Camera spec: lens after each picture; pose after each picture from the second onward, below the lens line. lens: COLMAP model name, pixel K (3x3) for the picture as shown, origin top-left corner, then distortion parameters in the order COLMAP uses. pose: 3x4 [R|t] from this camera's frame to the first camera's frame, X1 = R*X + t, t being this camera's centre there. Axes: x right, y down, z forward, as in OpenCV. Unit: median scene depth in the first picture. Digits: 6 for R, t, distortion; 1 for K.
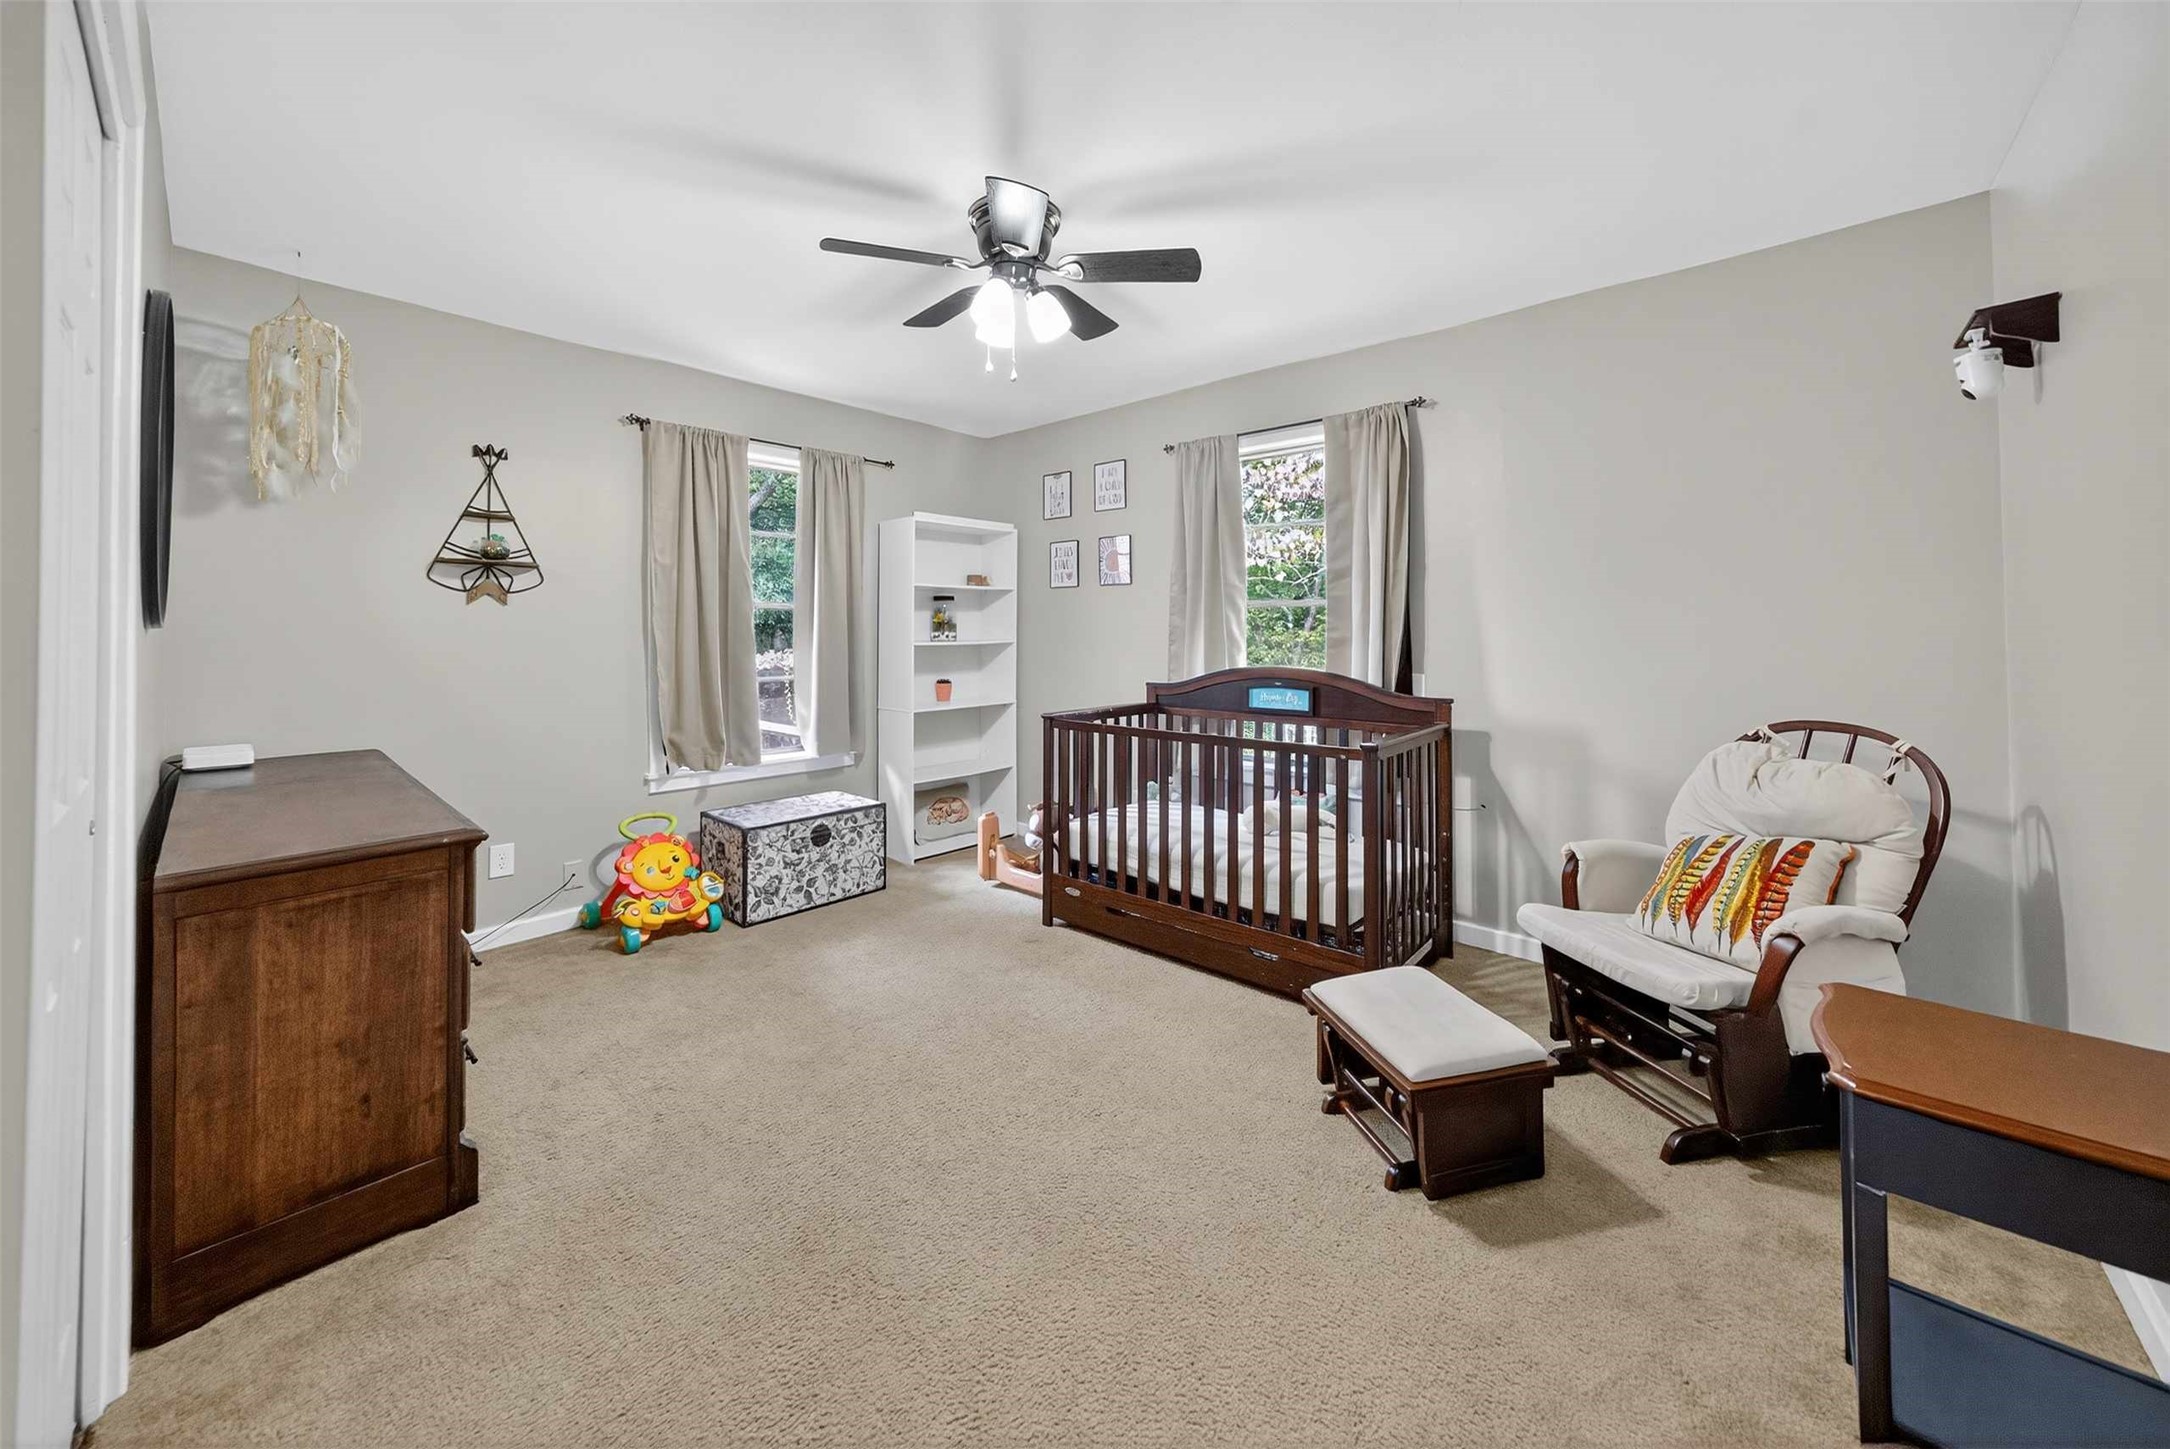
lens RADIAL K [[812.8, 0, 1083.3], [0, 812.8, 616.0], [0, 0, 1]] dist [-0.001000, 0.000042]
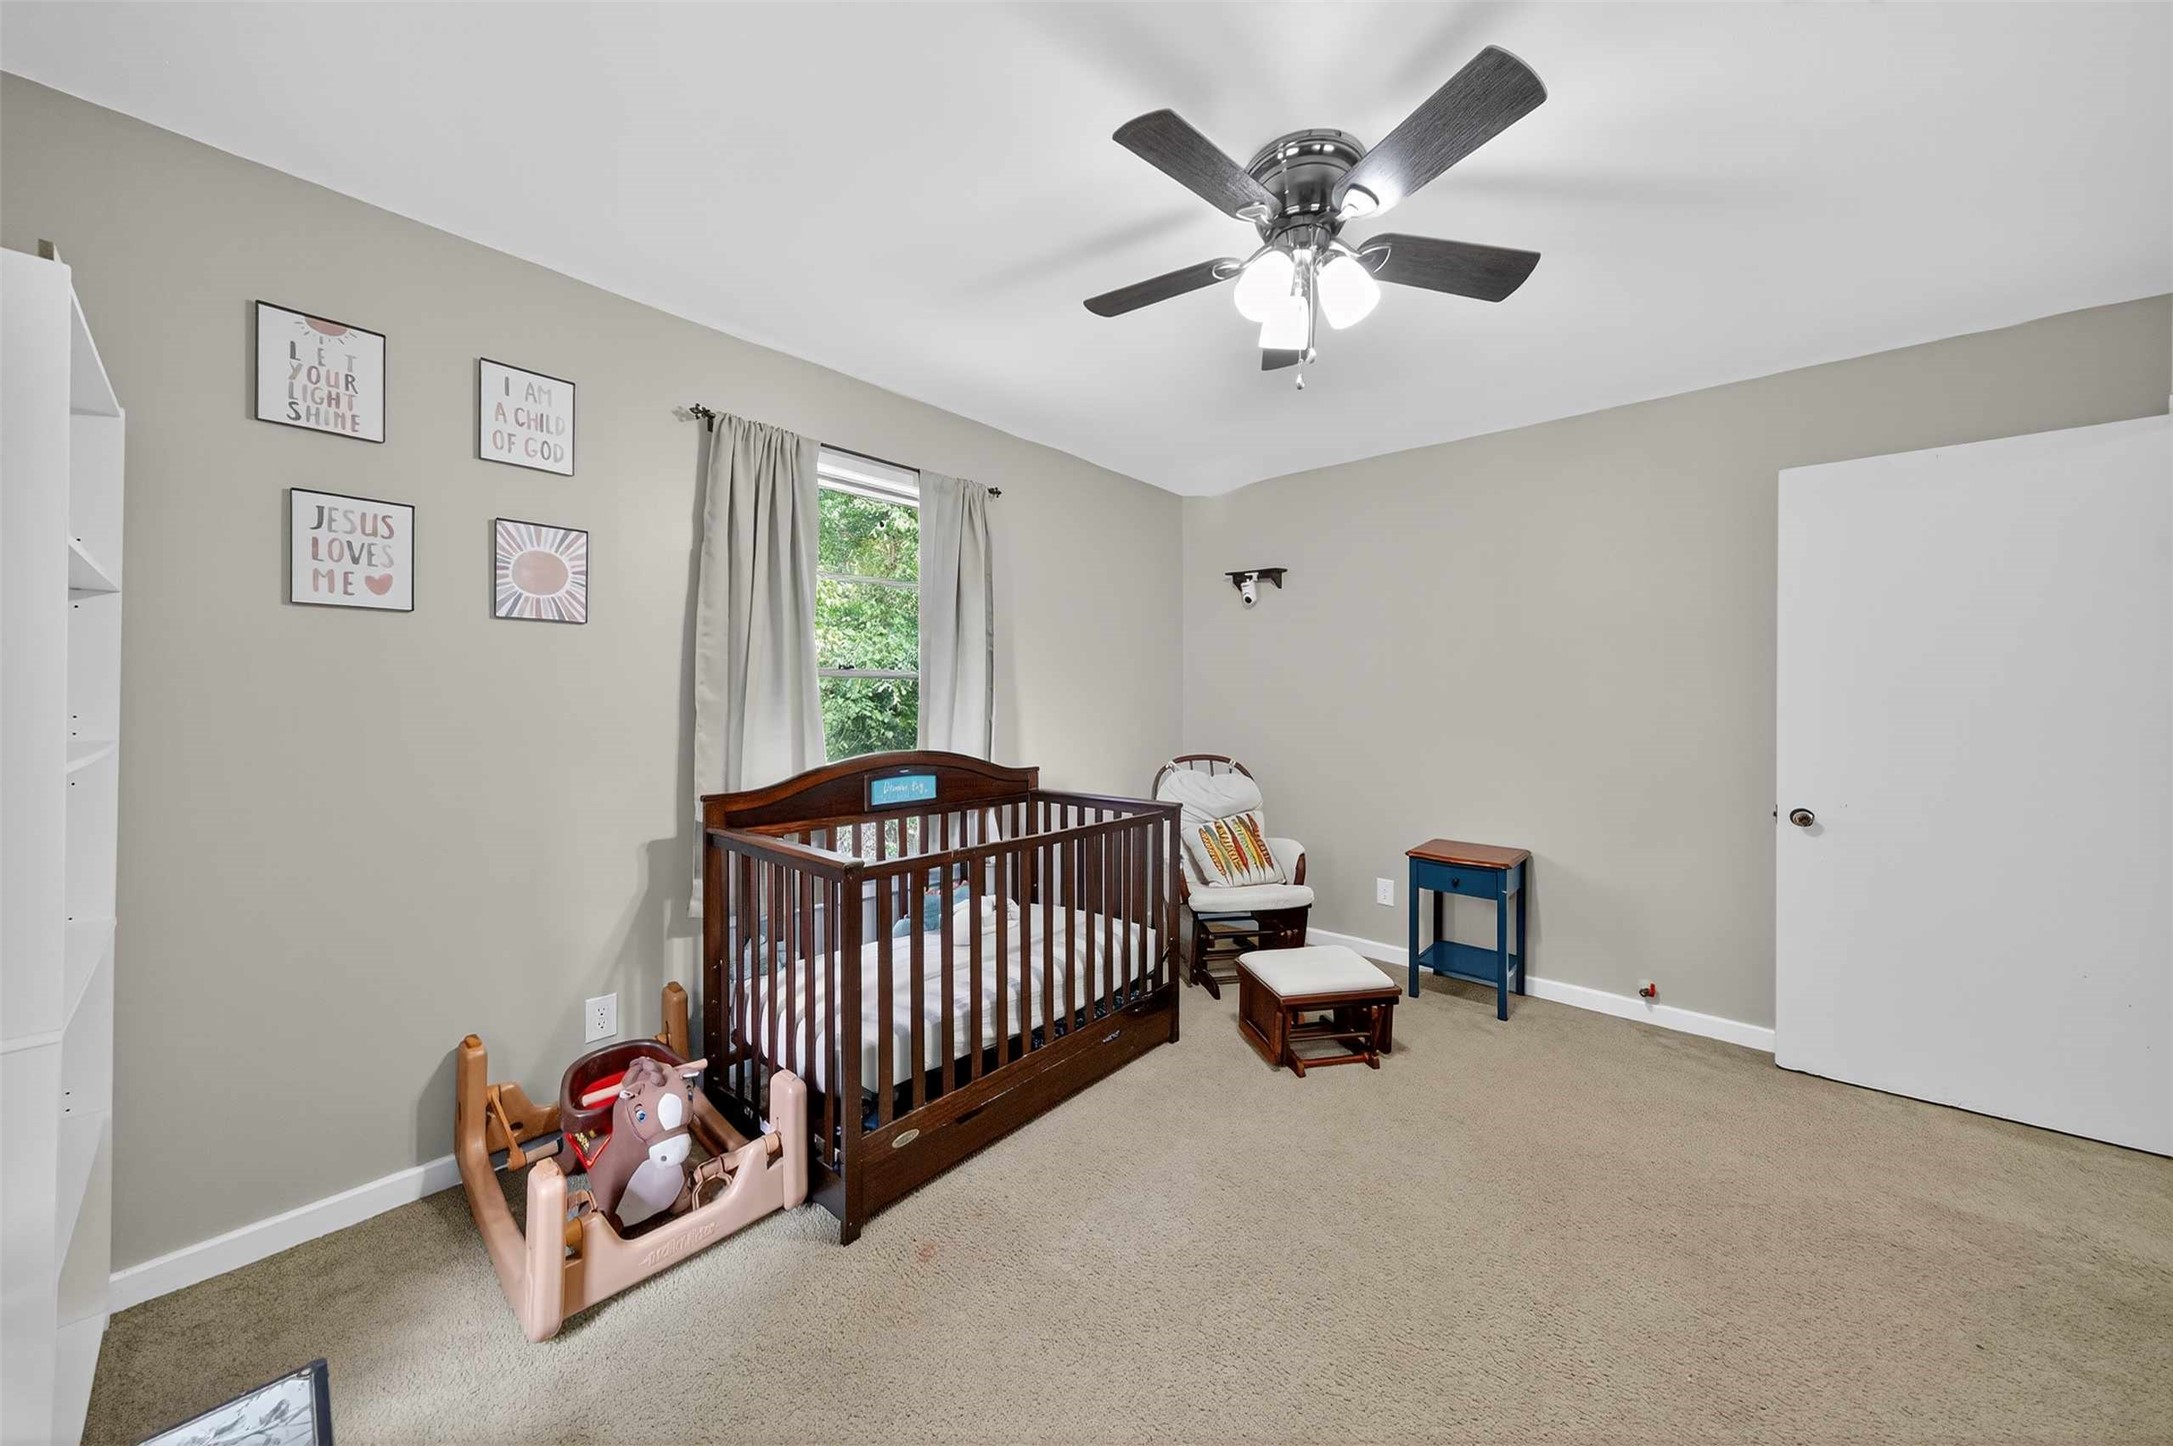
lens RADIAL K [[748.9, 0, 1079.4], [0, 748.9, 713.9], [0, 0, 1]] dist [-0.008810, 0.006042]
pose [[-0.005648, -0.013699, 0.999890, -0.534015], [-0.019561, 0.999716, 0.013586, 0.009559], [-0.999793, -0.019483, -0.005915, 0.821498]]
